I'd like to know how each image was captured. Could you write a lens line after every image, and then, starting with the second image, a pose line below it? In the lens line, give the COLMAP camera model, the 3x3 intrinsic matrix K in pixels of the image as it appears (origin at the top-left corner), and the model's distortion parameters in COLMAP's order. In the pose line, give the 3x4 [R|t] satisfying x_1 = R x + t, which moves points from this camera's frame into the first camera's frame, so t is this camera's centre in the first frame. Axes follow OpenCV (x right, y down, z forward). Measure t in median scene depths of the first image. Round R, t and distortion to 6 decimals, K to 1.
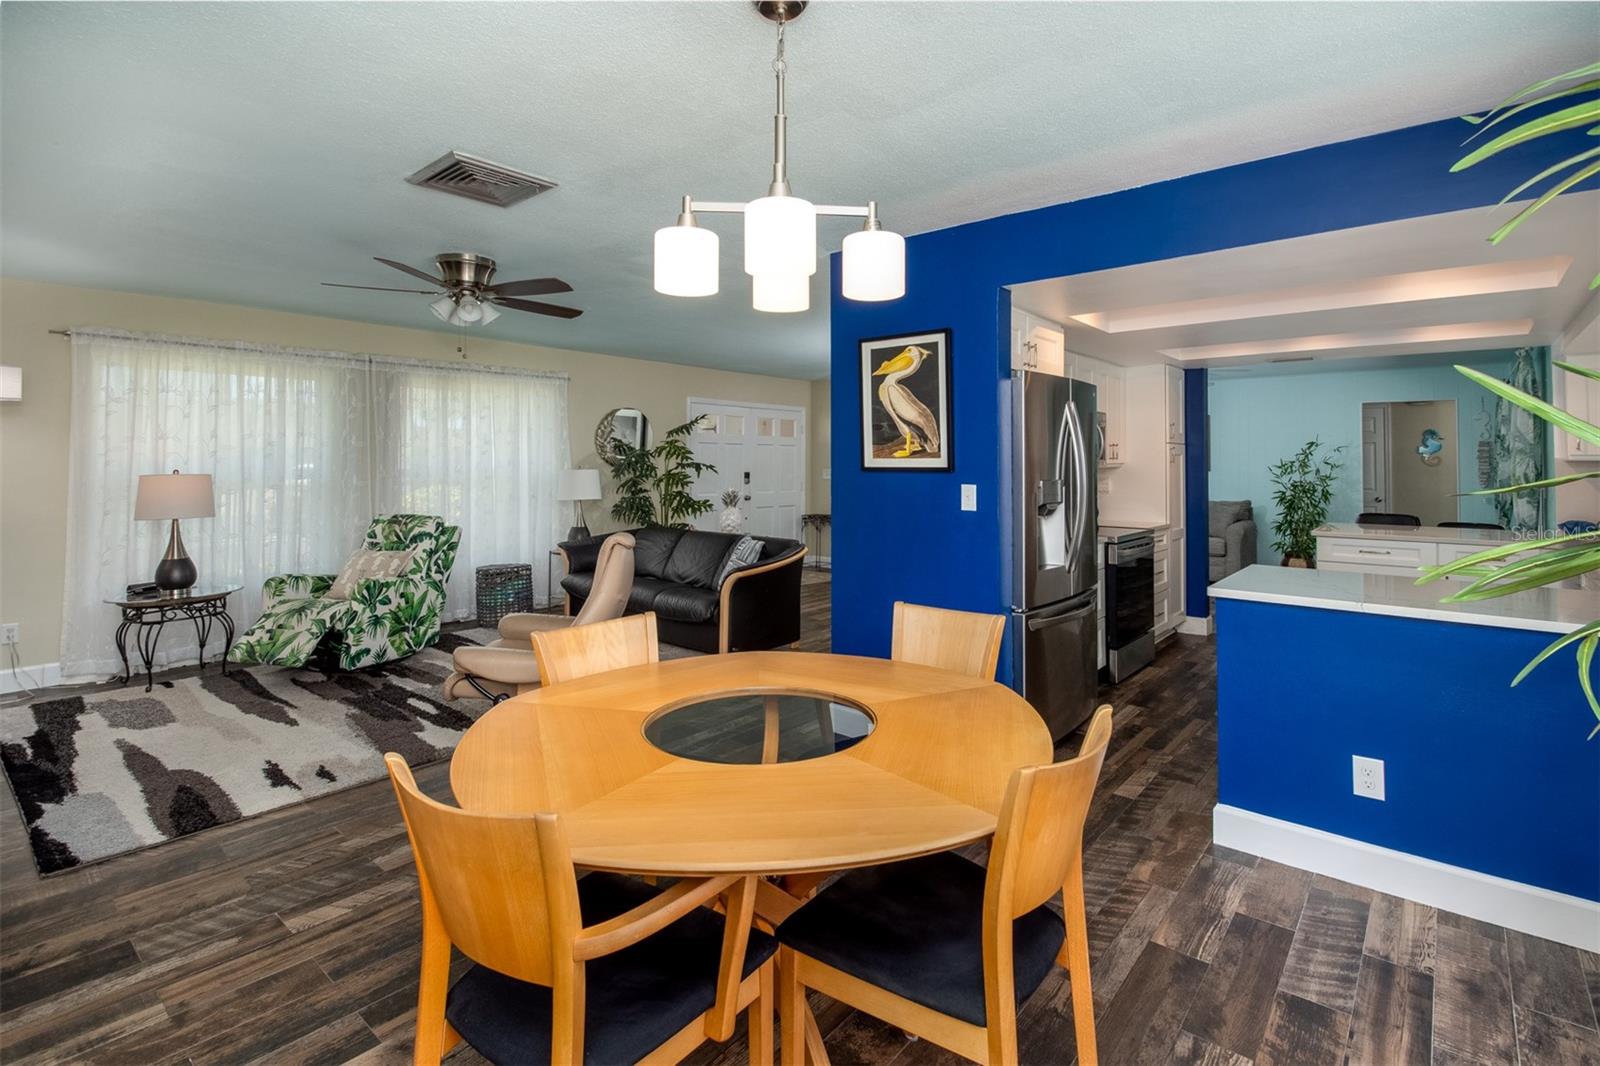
lens RADIAL K [[736.2, 0, 807.0], [0, 736.2, 456.2], [0, 0, 1]] dist [-0.004866, -0.008040]
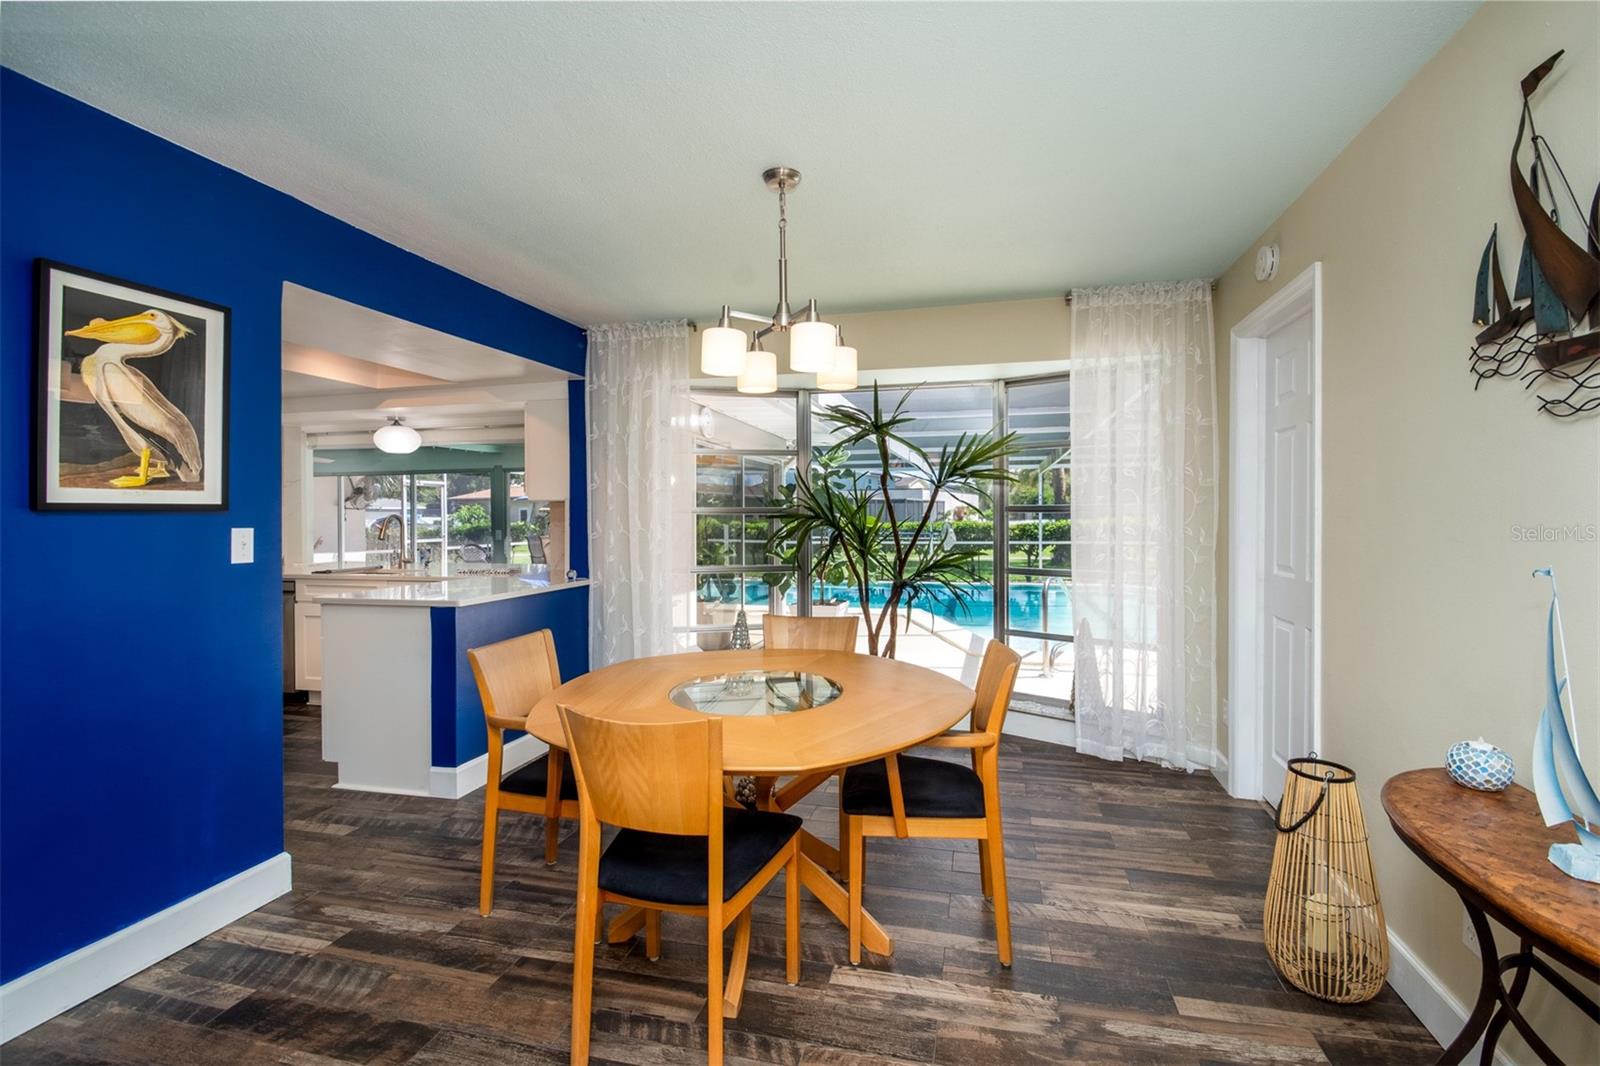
lens RADIAL K [[736.2, 0, 831.6], [0, 736.2, 516.7], [0, 0, 1]] dist [-0.004866, -0.008040]
pose [[-0.457152, -0.005900, 0.889369, -0.565923], [-0.009066, 0.999957, 0.001973, 0.016342], [-0.889342, -0.007161, -0.457186, 0.648451]]
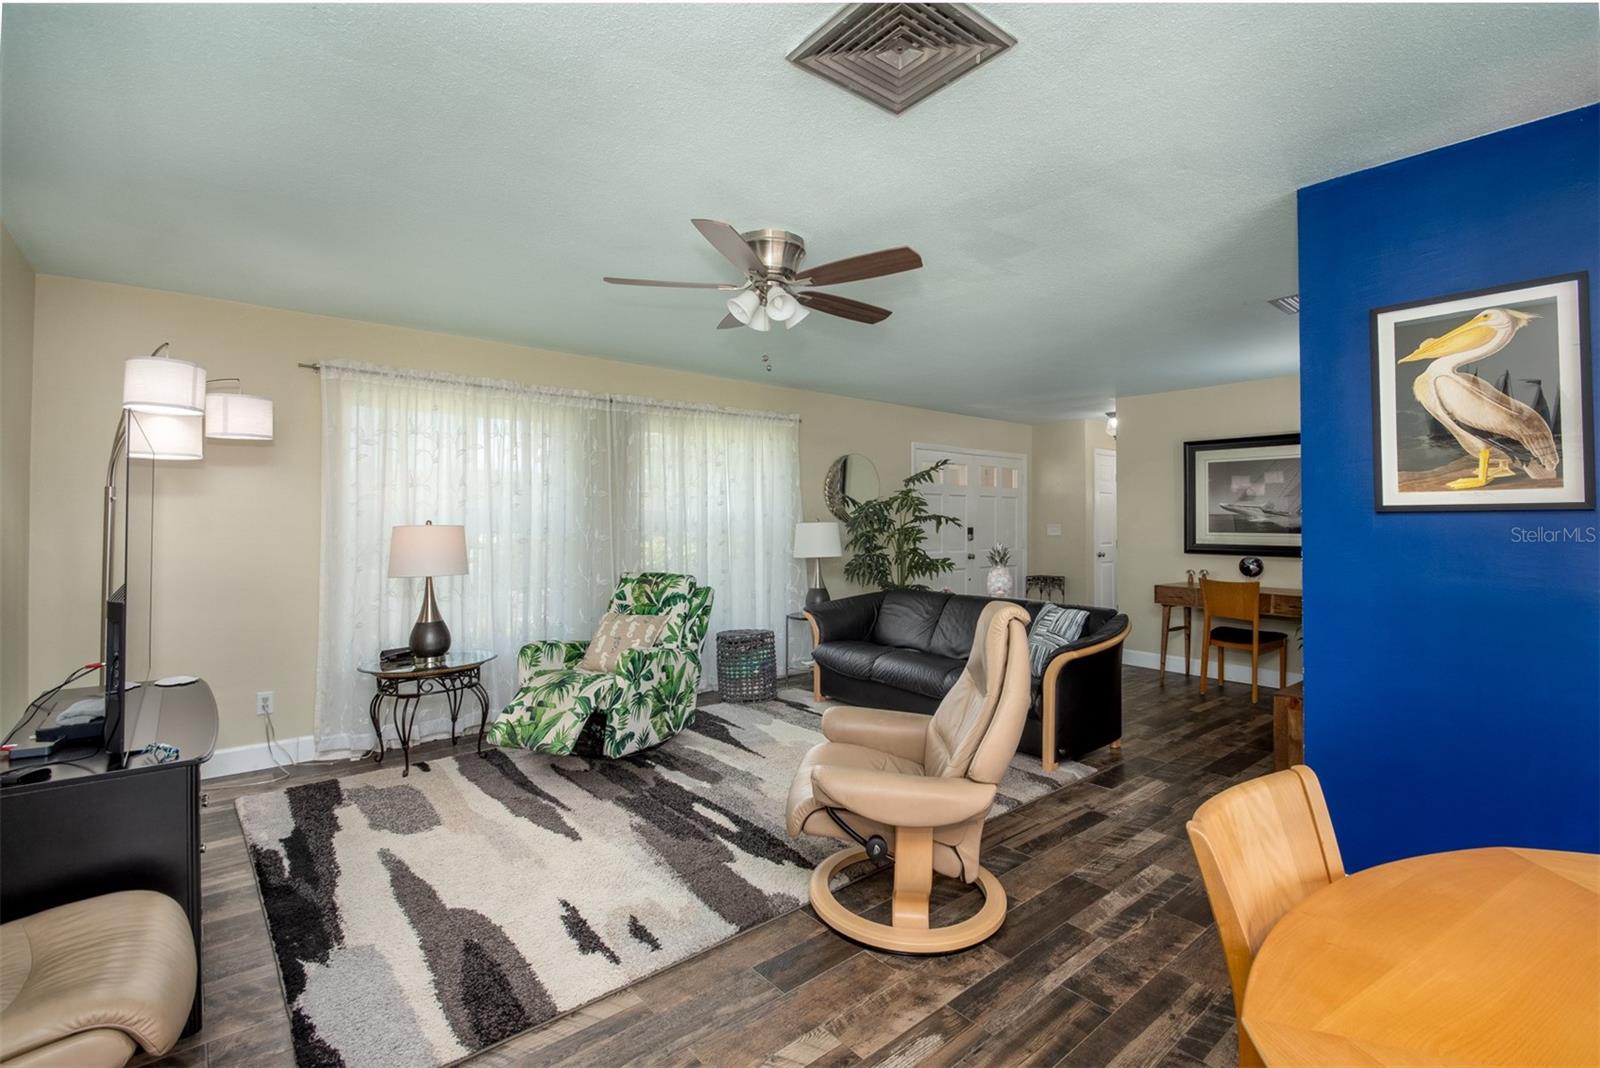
lens RADIAL K [[736.2, 0, 805.3], [0, 736.2, 521.2], [0, 0, 1]] dist [-0.004866, -0.008040]
pose [[0.980235, -0.005959, -0.197747, -0.257885], [0.007452, 0.999949, 0.006807, 0.017683], [0.197696, -0.008147, 0.980230, 0.235991]]
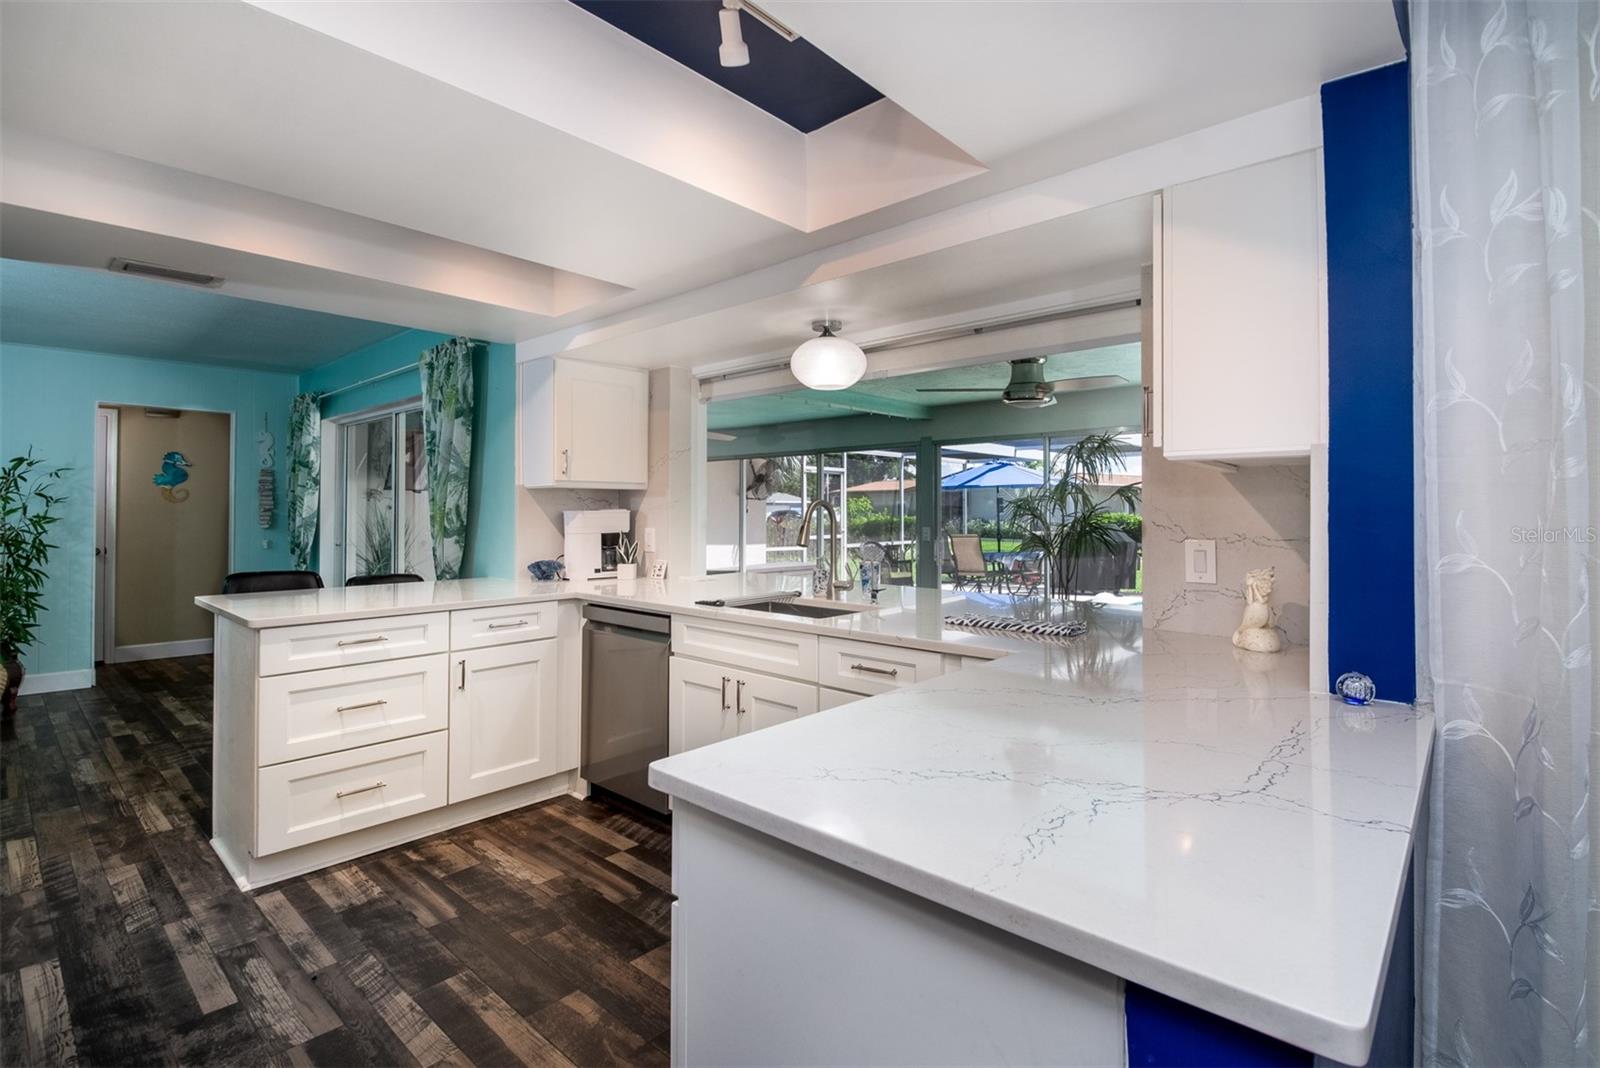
lens RADIAL K [[736.2, 0, 827.2], [0, 736.2, 504.0], [0, 0, 1]] dist [-0.004866, -0.008040]
pose [[0.002683, 0.002896, 0.999992, 0.235576], [-0.009367, 0.999952, -0.002871, 0.026531], [-0.999953, -0.009359, 0.002710, 0.736280]]
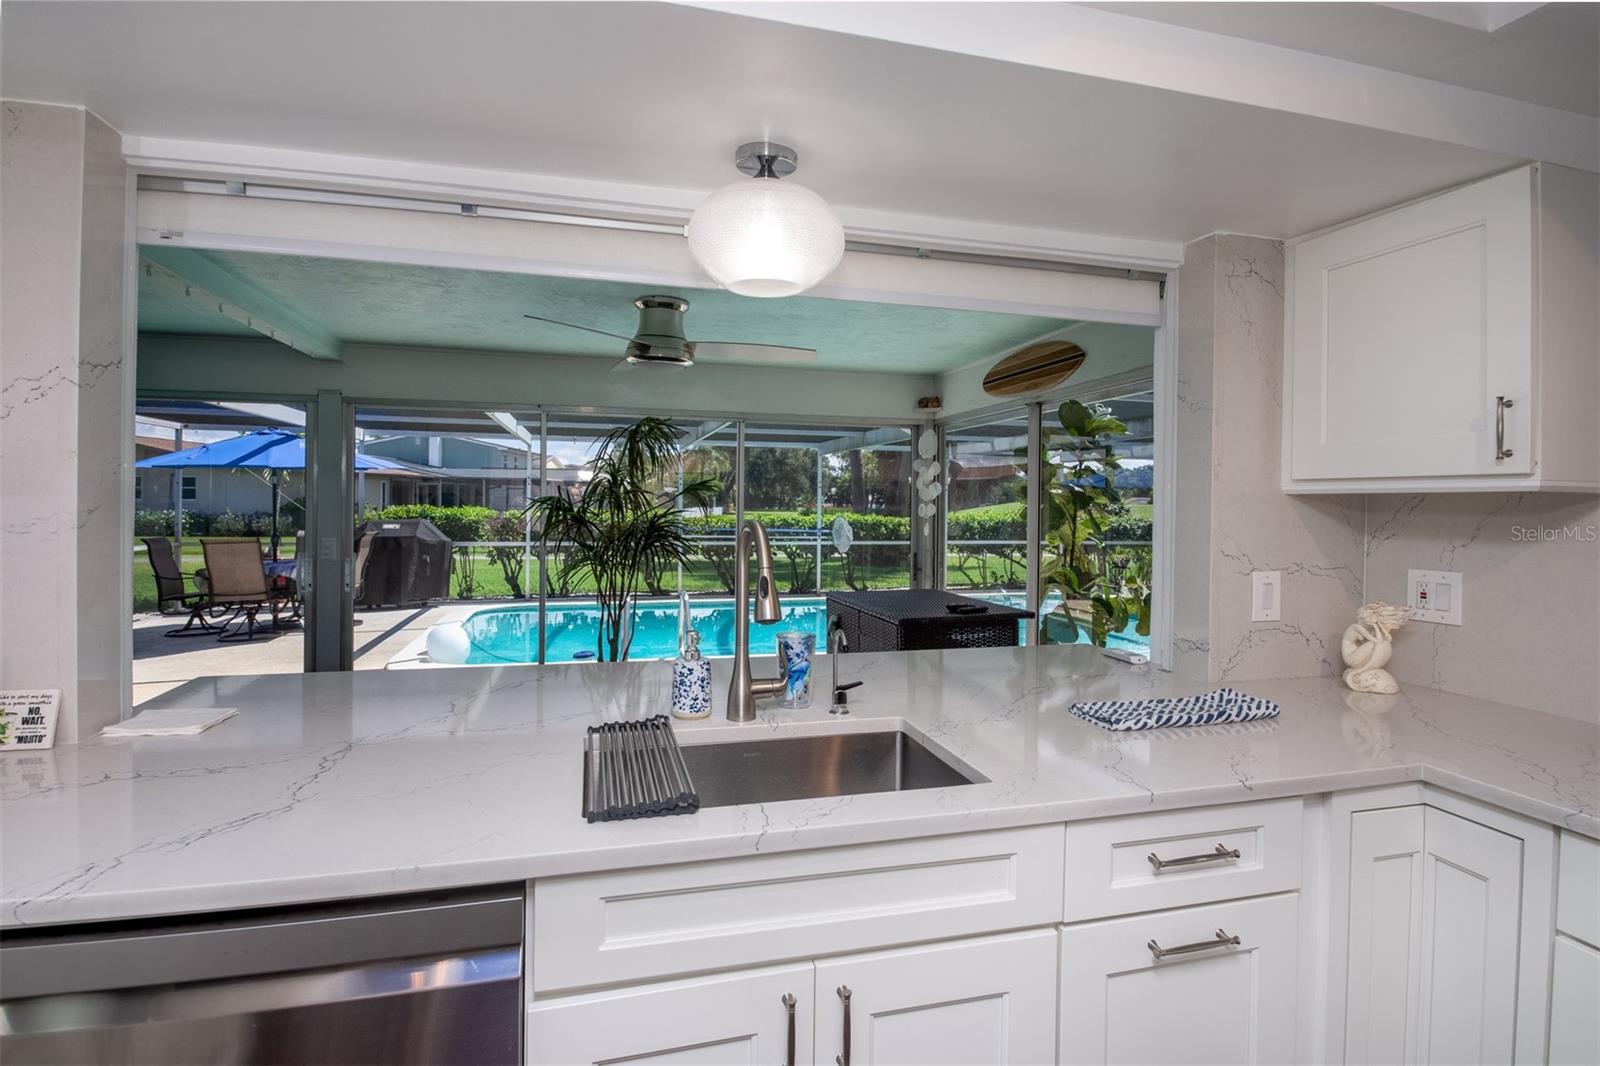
lens RADIAL K [[798.7, 0, 821.8], [0, 798.7, 504.8], [0, 0, 1]] dist [-0.006861, -0.001026]
pose [[-0.838715, -0.016352, 0.544325, 0.732449], [-0.020953, 0.999778, -0.002251, 0.014028], [-0.544167, -0.013293, -0.838871, 1.037768]]
